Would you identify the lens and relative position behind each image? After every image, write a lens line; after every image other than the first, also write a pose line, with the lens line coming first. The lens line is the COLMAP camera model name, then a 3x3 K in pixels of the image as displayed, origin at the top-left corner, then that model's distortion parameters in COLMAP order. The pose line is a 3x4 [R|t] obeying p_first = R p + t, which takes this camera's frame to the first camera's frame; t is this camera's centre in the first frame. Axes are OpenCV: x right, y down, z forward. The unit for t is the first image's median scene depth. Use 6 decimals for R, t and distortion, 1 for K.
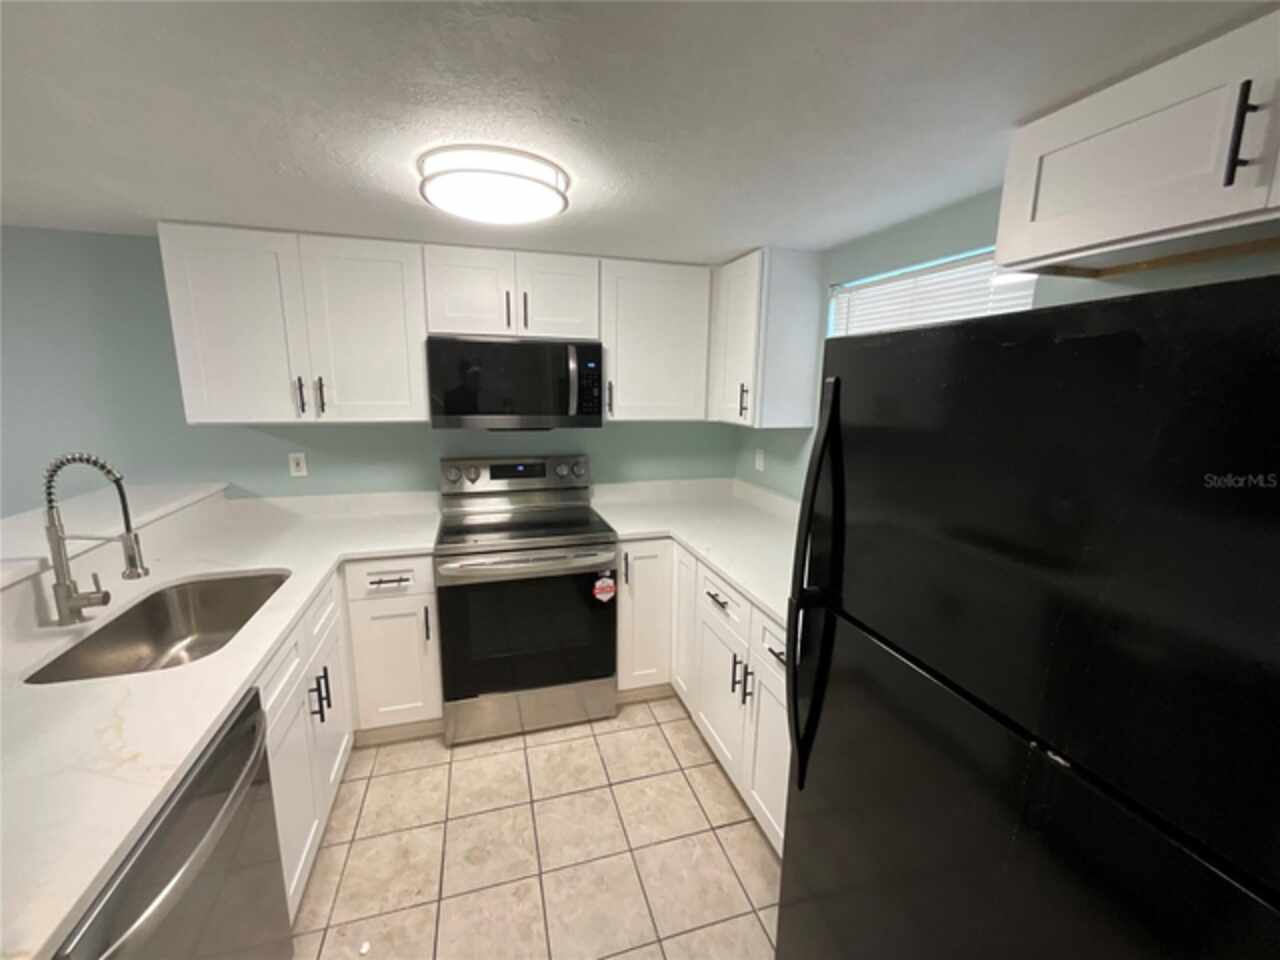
lens RADIAL K [[523.2, 0, 639.3], [0, 523.2, 480.9], [0, 0, 1]] dist [-0.001518, 0.000833]
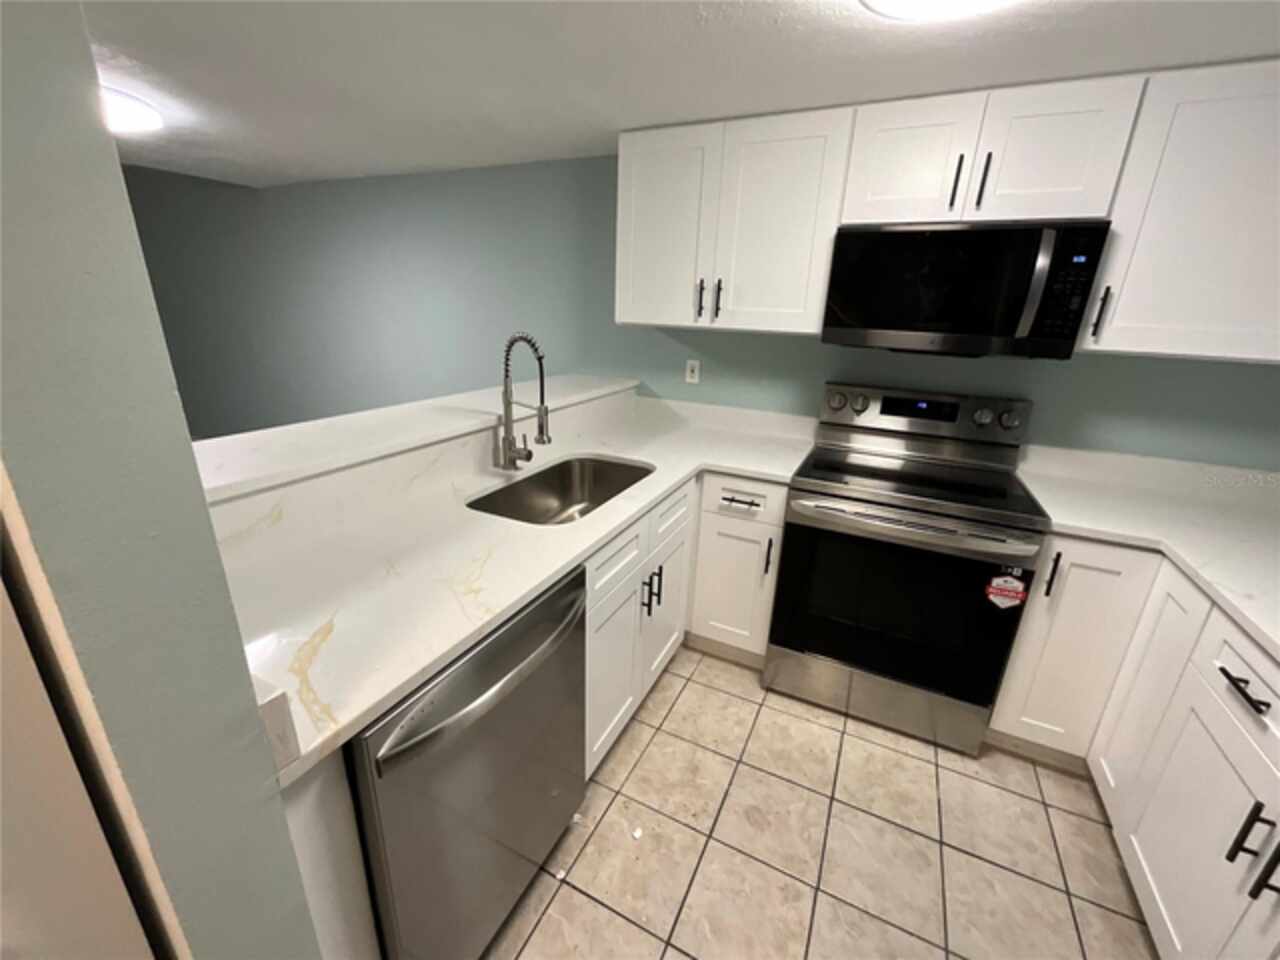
lens RADIAL K [[523.2, 0, 639.3], [0, 523.2, 480.9], [0, 0, 1]] dist [-0.001518, 0.000833]
pose [[0.729484, 0.232892, -0.643129, -0.009453], [-0.154027, 0.972031, 0.177288, 0.014509], [0.666430, -0.030269, 0.744953, 0.164496]]
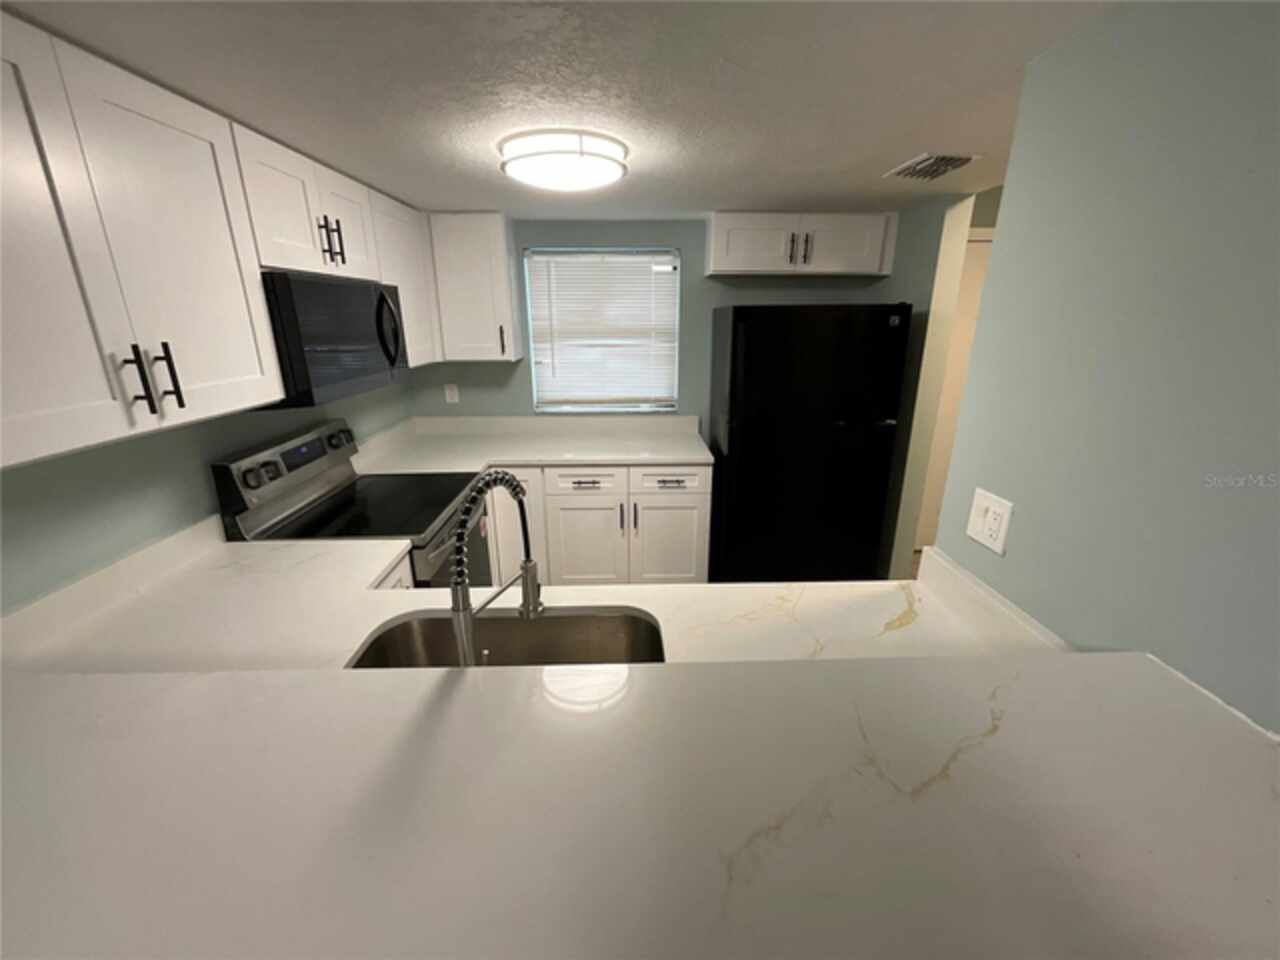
lens RADIAL K [[523.2, 0, 639.3], [0, 523.2, 480.9], [0, 0, 1]] dist [-0.001518, 0.000833]
pose [[0.253965, -0.307902, 0.916896, -1.000989], [0.186765, 0.945747, 0.265859, -0.114304], [-0.949011, 0.103725, 0.297691, 0.390527]]
